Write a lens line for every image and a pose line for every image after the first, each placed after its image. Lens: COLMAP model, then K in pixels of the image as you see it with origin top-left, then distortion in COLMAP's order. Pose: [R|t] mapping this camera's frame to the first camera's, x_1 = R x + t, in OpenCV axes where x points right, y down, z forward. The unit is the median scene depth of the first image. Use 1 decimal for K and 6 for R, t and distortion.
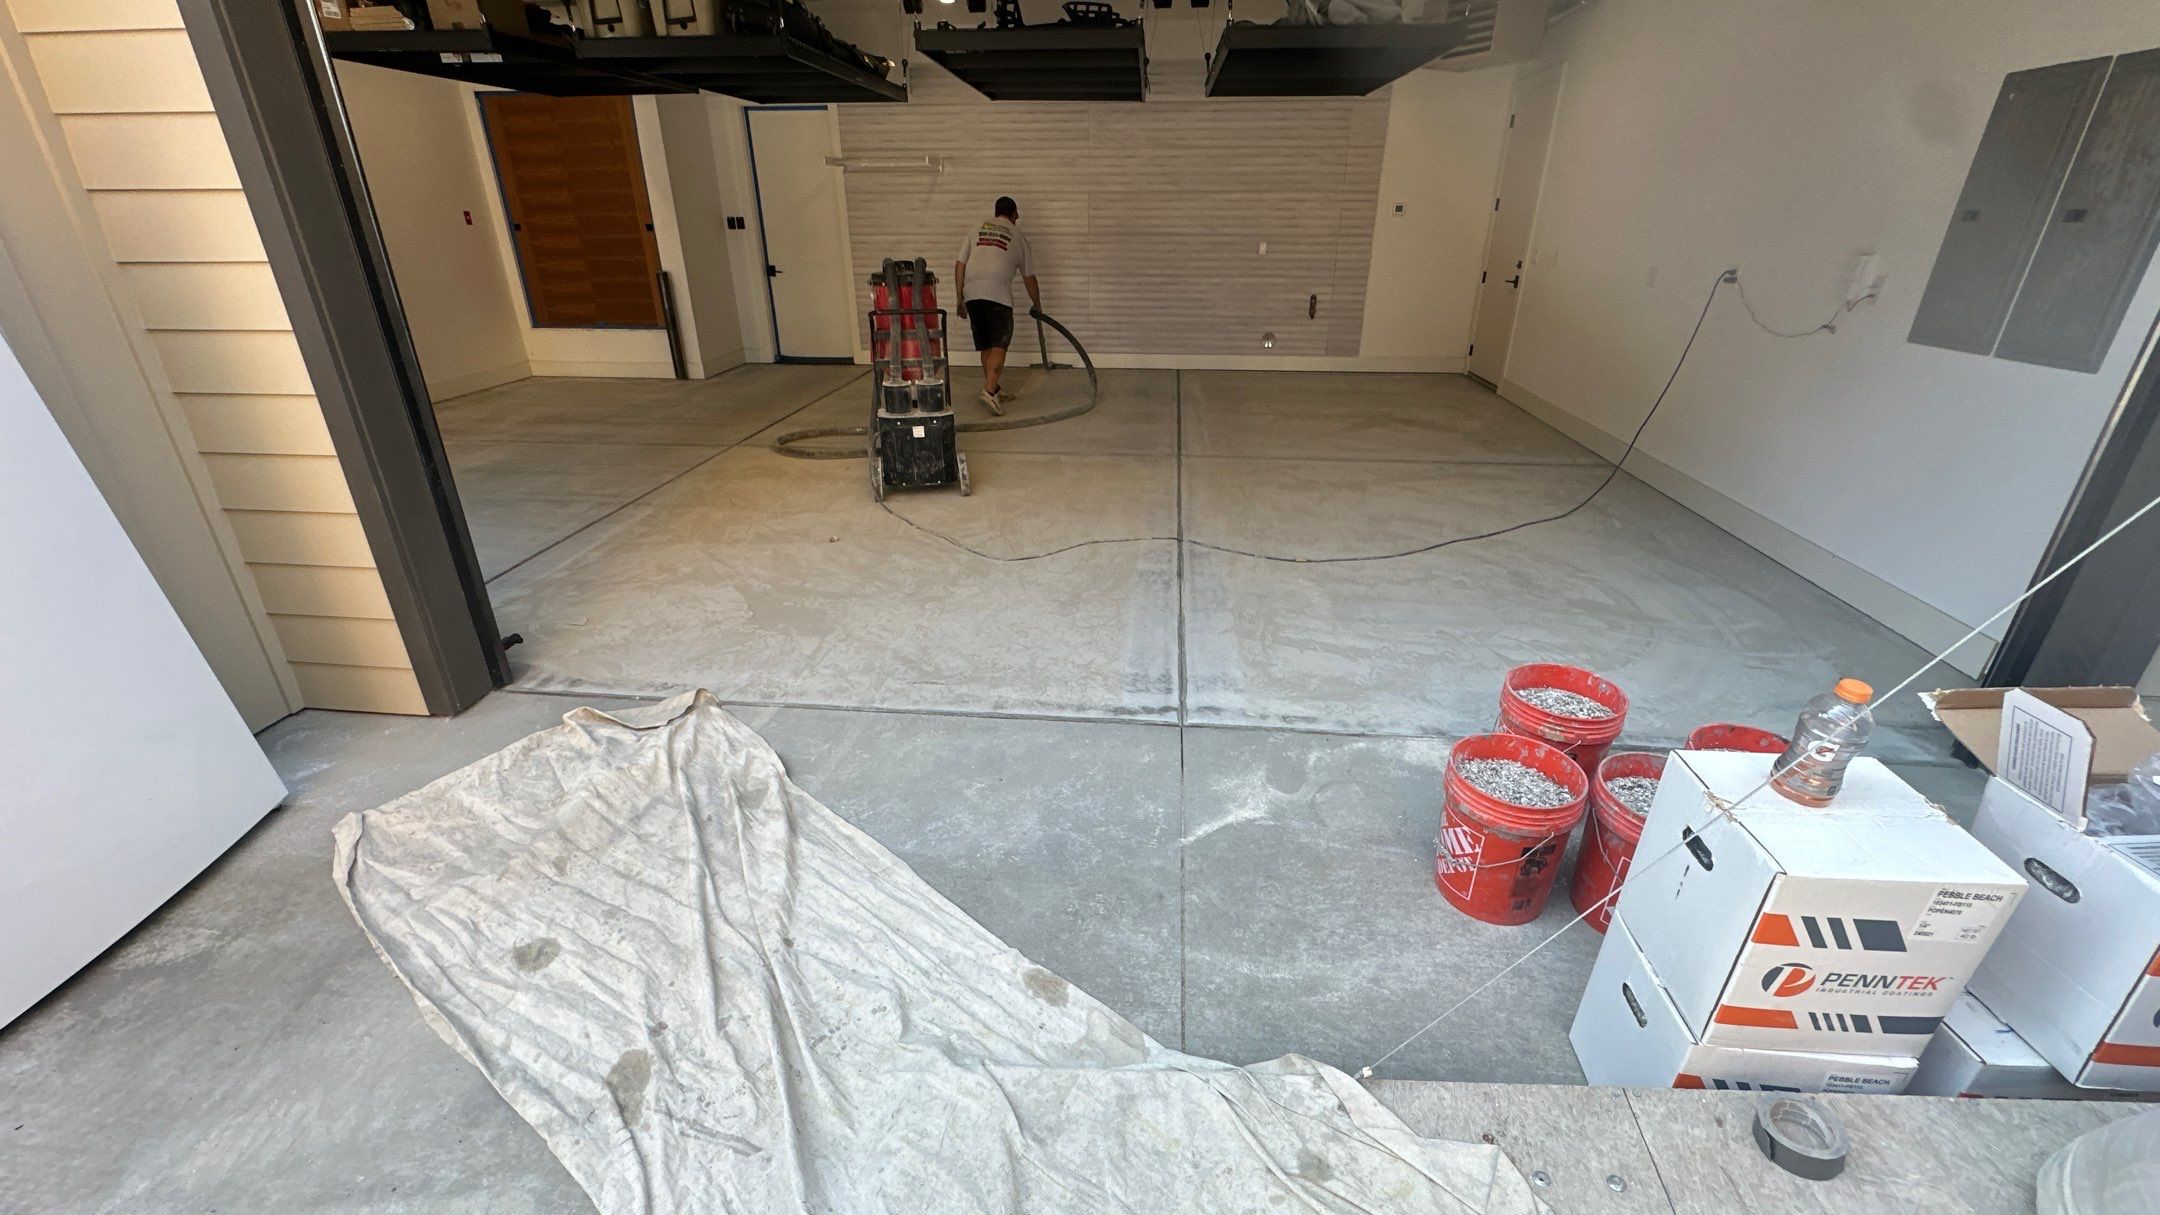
lens RADIAL K [[864.2, 0, 1086.2], [0, 864.2, 605.1], [0, 0, 1]] dist [-0.003856, 0.001216]
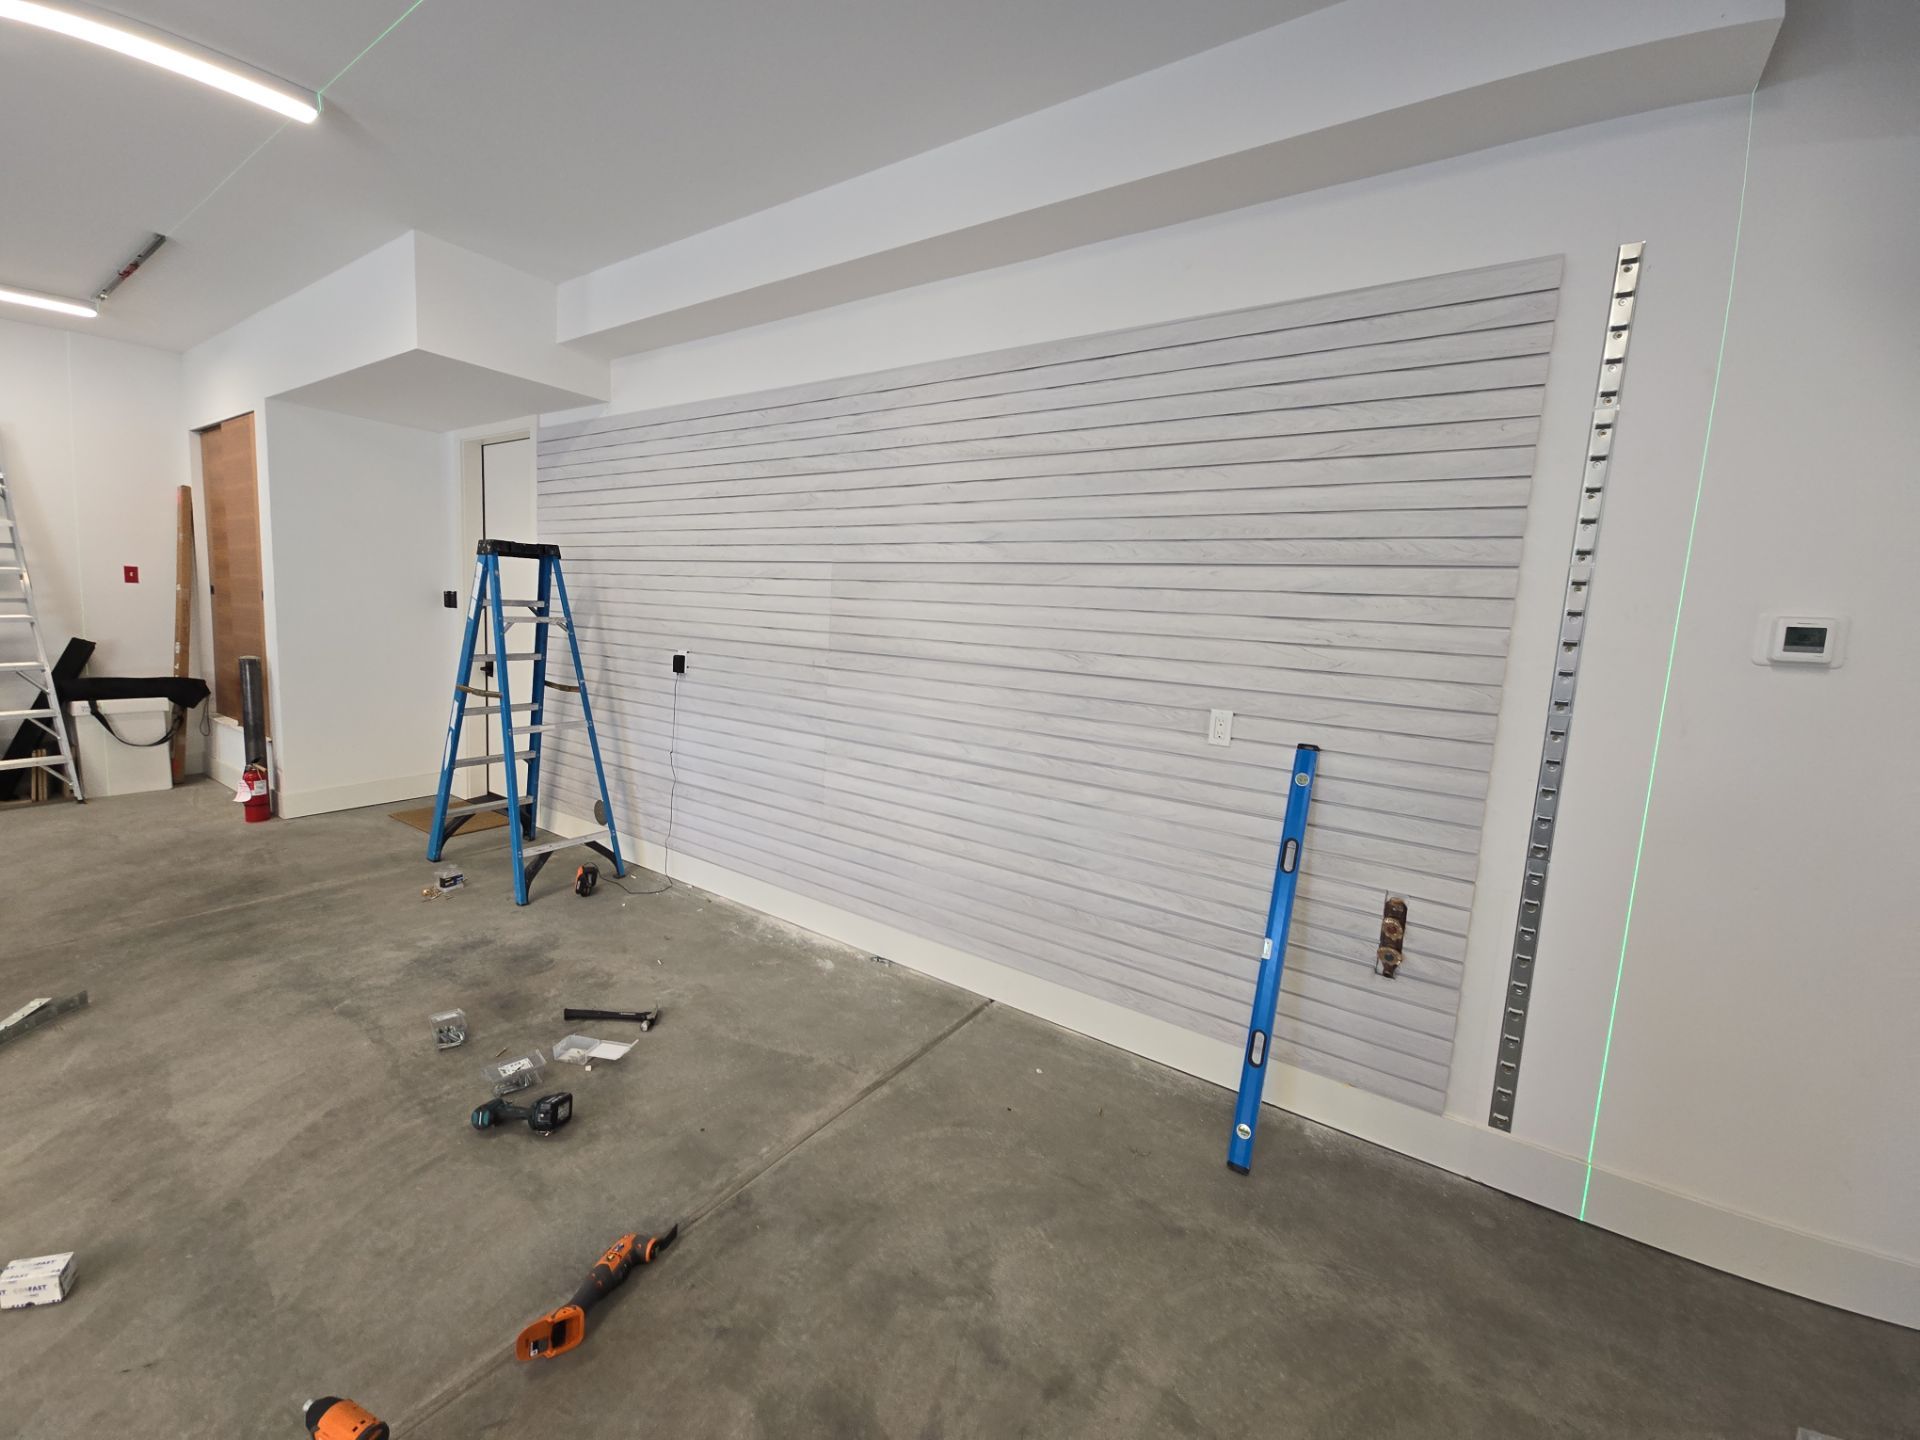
lens RADIAL K [[777.3, 0, 966.9], [0, 777.3, 711.3], [0, 0, 1]] dist [0.005633, -0.002807]
pose [[0.873500, 0.105175, -0.475327, 0.267513], [-0.246753, 0.937321, -0.246053, -0.334079], [0.419655, 0.332215, 0.844702, 0.736021]]
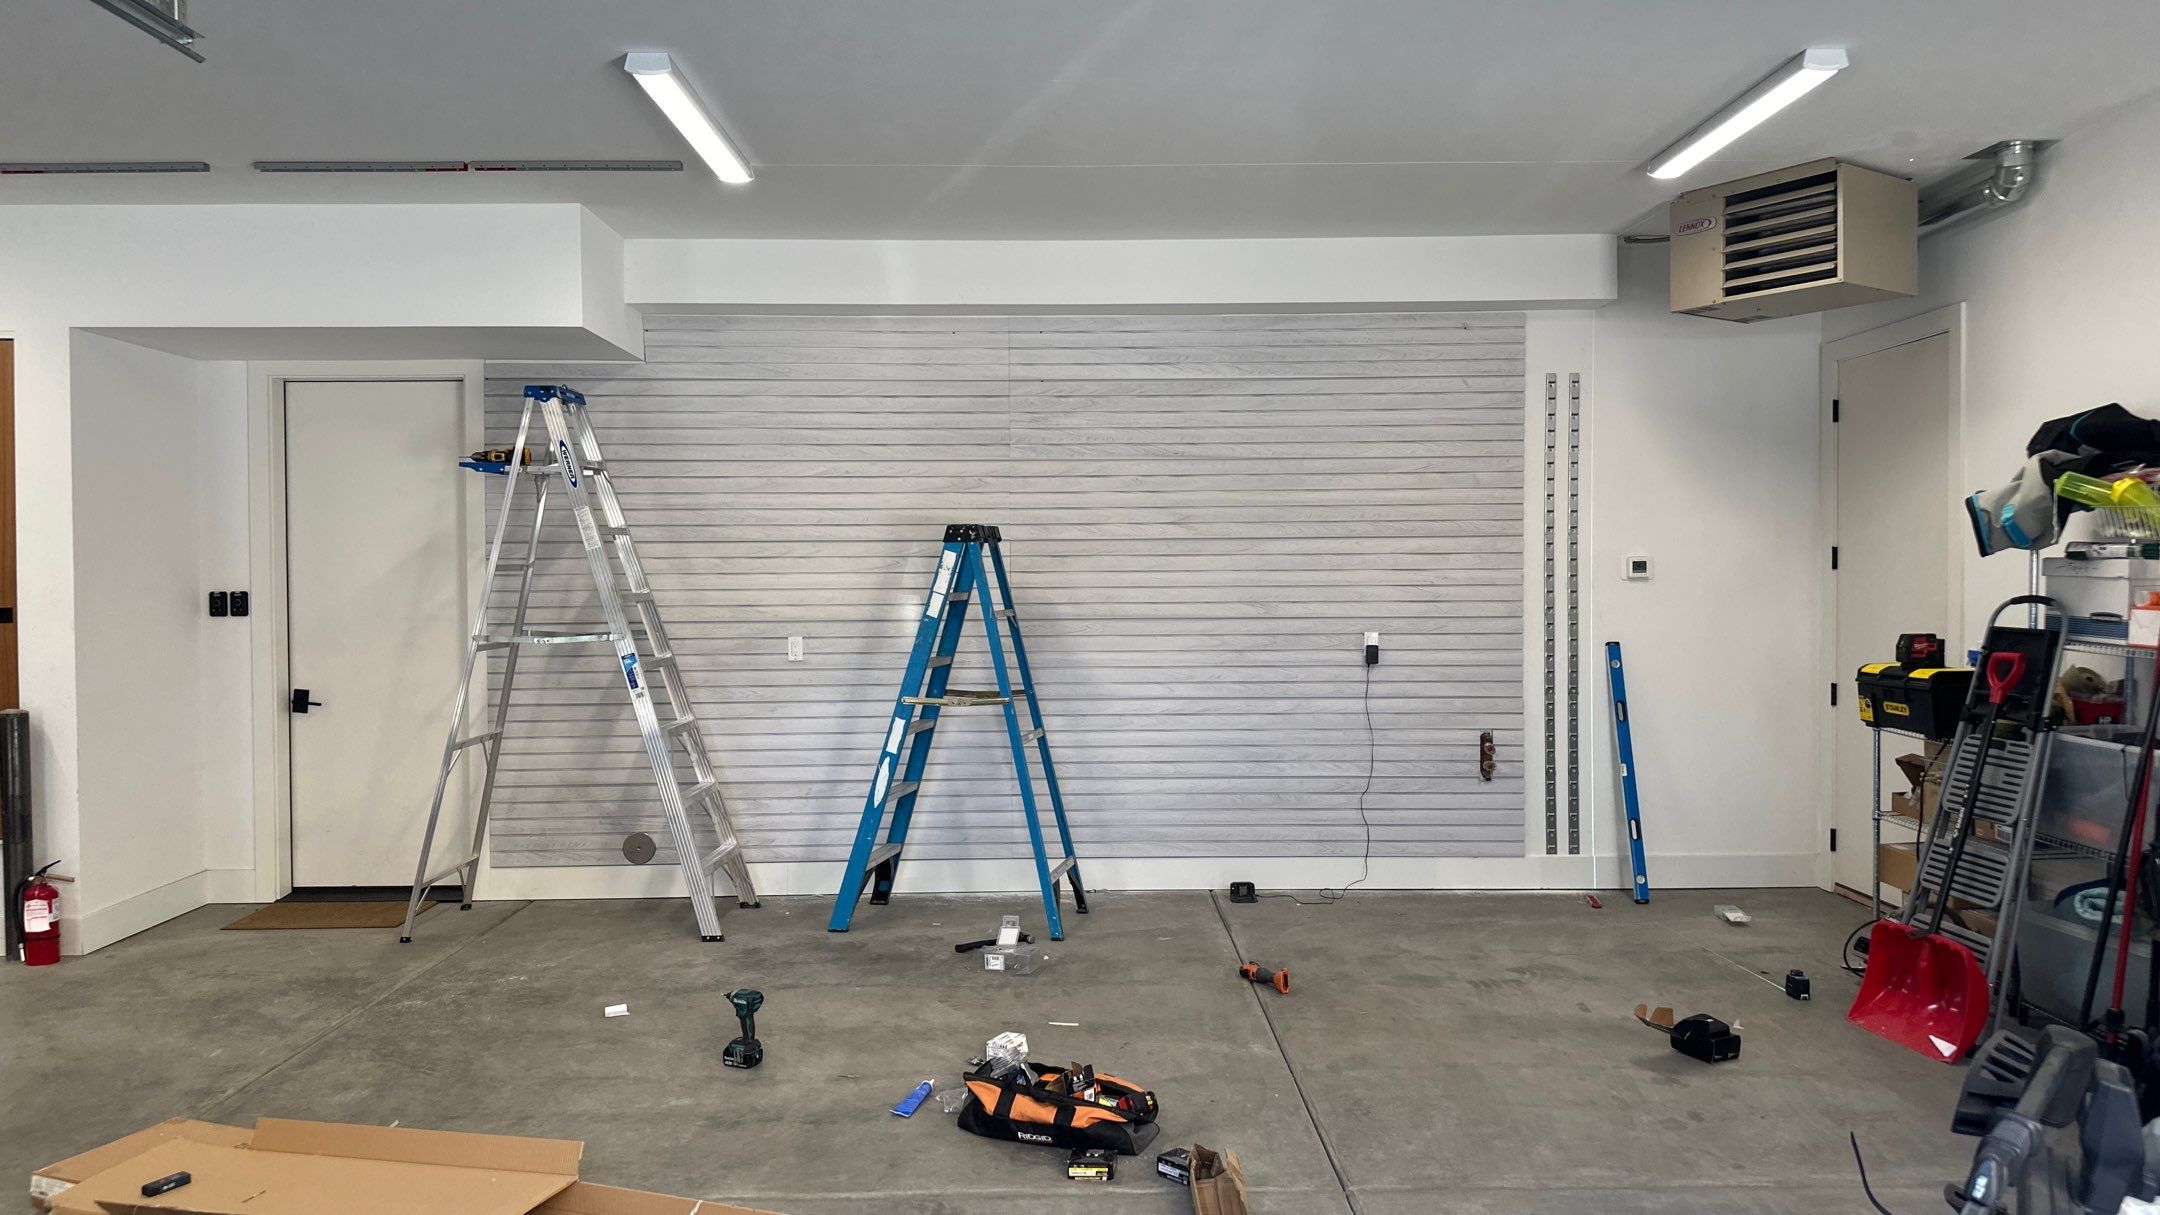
lens RADIAL K [[1502.9, 0, 1083.0], [0, 1502.9, 608.0], [0, 0, 1]] dist [0.093103, -0.126381]
pose [[0.994013, -0.008885, 0.108901, -0.050794], [0.051329, 0.917836, -0.393627, -0.109417], [-0.096456, 0.396860, 0.912797, 0.241839]]
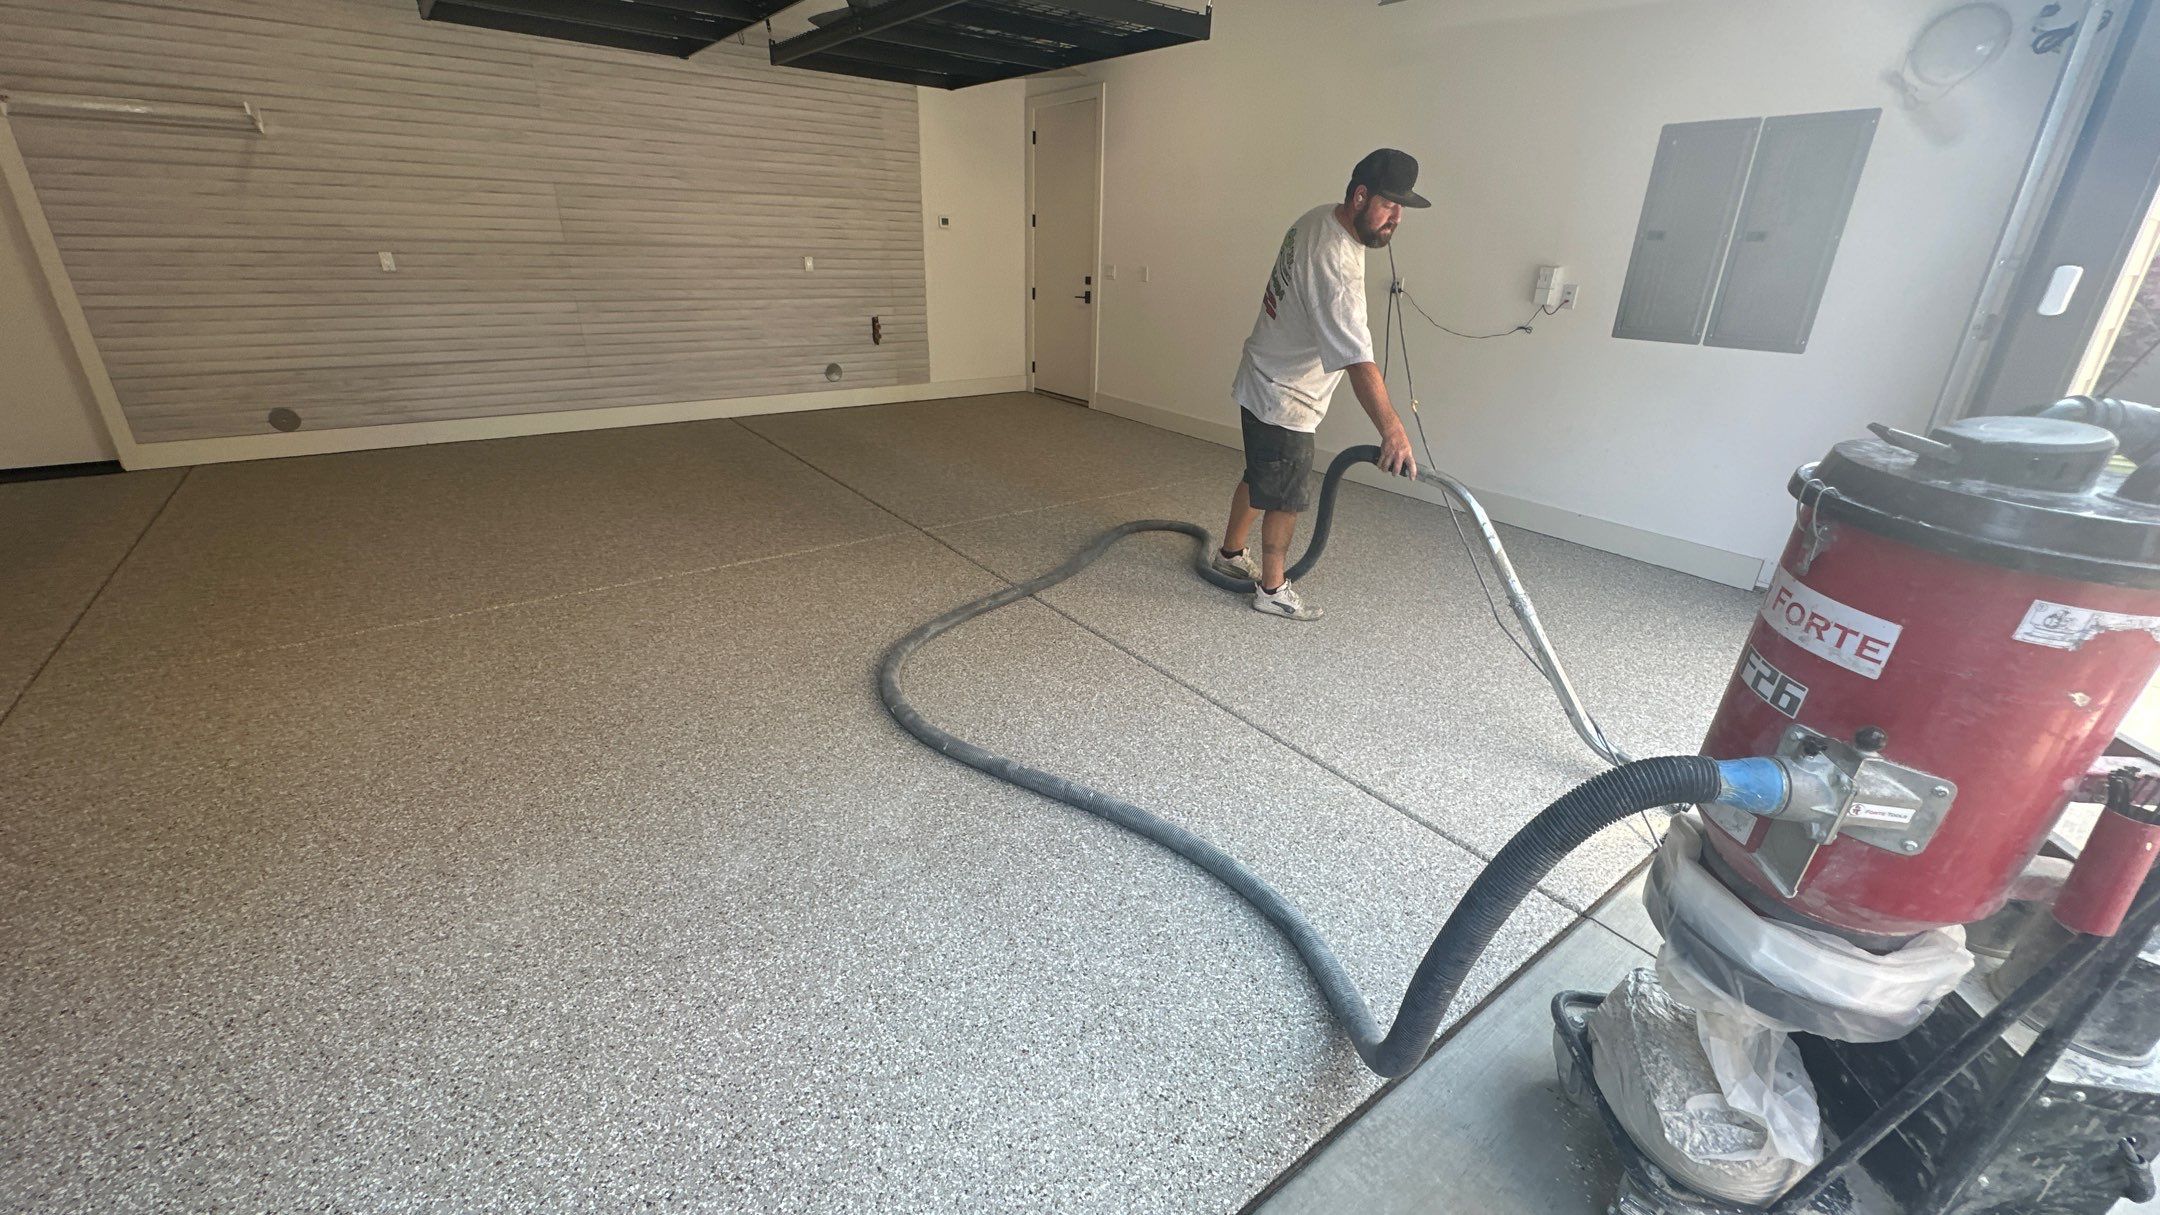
lens RADIAL K [[864.2, 0, 1082.4], [0, 864.2, 603.7], [0, 0, 1]] dist [-0.003856, 0.001216]
pose [[0.743104, -0.240545, 0.624447, -0.202504], [0.253967, 0.964720, 0.069397, -0.092450], [-0.619110, 0.107019, 0.777978, 0.236284]]
